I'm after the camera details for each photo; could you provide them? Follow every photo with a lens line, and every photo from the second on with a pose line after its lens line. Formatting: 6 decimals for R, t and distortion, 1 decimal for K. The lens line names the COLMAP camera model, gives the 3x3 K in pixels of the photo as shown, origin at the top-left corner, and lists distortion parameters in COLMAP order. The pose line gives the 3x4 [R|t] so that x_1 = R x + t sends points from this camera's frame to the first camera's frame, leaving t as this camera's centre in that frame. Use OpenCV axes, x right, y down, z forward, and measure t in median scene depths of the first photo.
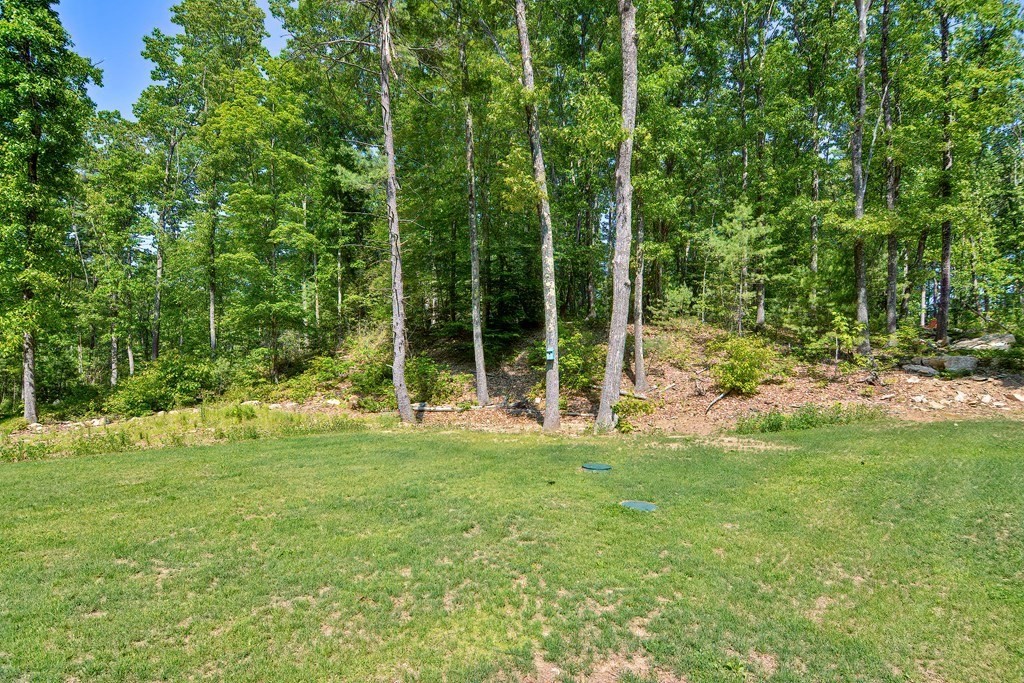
lens RADIAL K [[495.5, 0, 507.0], [0, 495.5, 341.2], [0, 0, 1]] dist [0.006758, -0.010990]
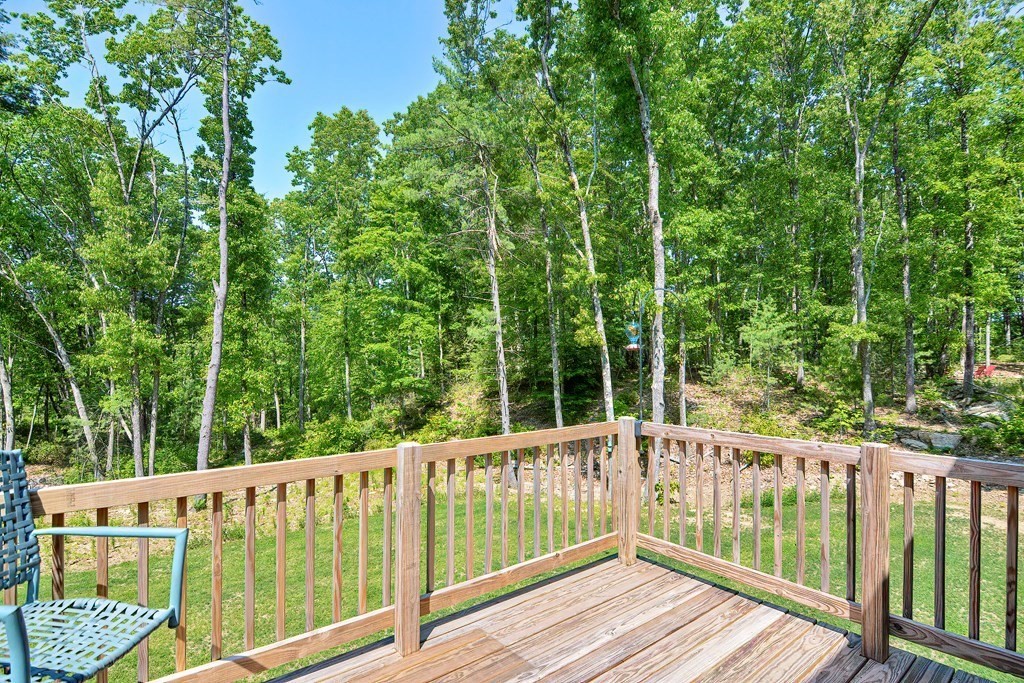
lens RADIAL K [[495.5, 0, 516.8], [0, 495.5, 345.6], [0, 0, 1]] dist [0.006758, -0.010990]
pose [[0.991001, -0.026711, -0.131164, 0.007890], [0.026798, 0.999640, -0.001105, -0.167072], [0.131146, -0.002420, 0.991360, -0.289484]]
